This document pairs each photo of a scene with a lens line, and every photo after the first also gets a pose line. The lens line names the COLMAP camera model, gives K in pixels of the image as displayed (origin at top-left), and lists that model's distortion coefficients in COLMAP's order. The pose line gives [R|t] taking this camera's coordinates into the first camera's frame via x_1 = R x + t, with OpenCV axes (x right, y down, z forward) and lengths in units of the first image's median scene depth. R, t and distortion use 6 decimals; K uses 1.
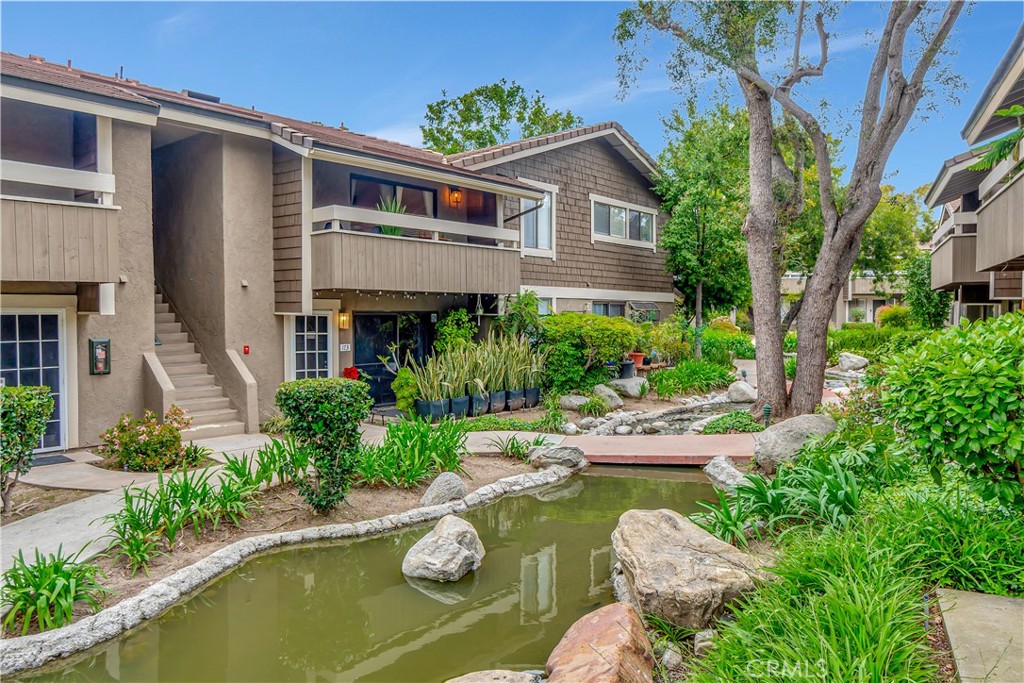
lens RADIAL K [[665.3, 0, 513.6], [0, 665.3, 340.8], [0, 0, 1]] dist [-0.016460, 0.007072]
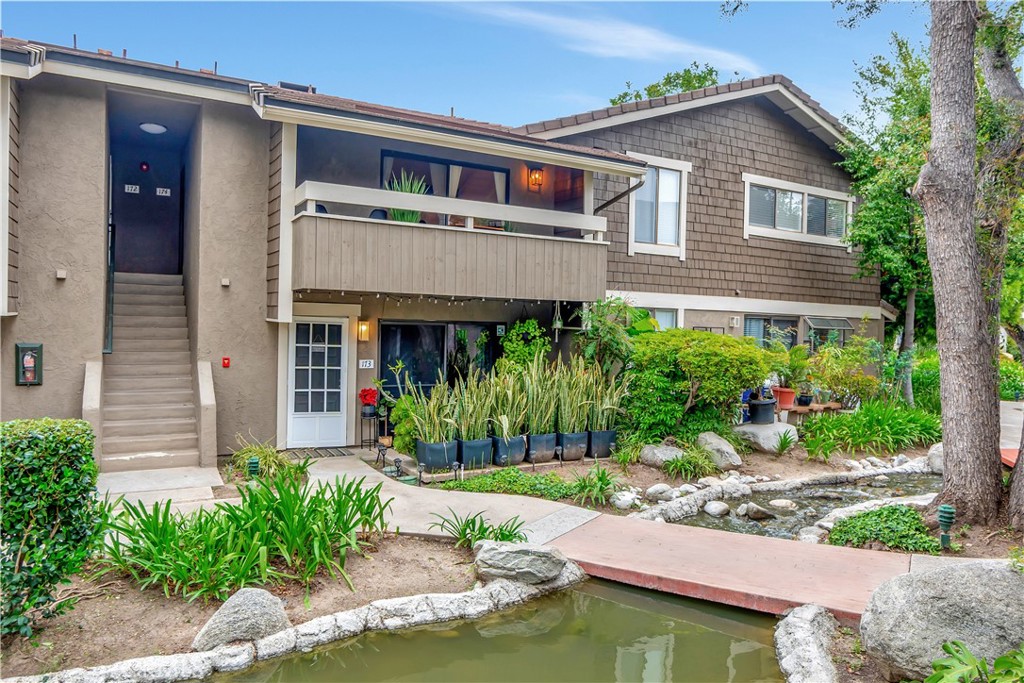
lens RADIAL K [[665.3, 0, 509.0], [0, 665.3, 338.9], [0, 0, 1]] dist [-0.016460, 0.007072]
pose [[0.941576, 0.032027, -0.335273, 0.175869], [-0.039143, 0.999129, -0.014487, -0.015140], [0.334517, 0.026764, 0.942010, 0.288069]]
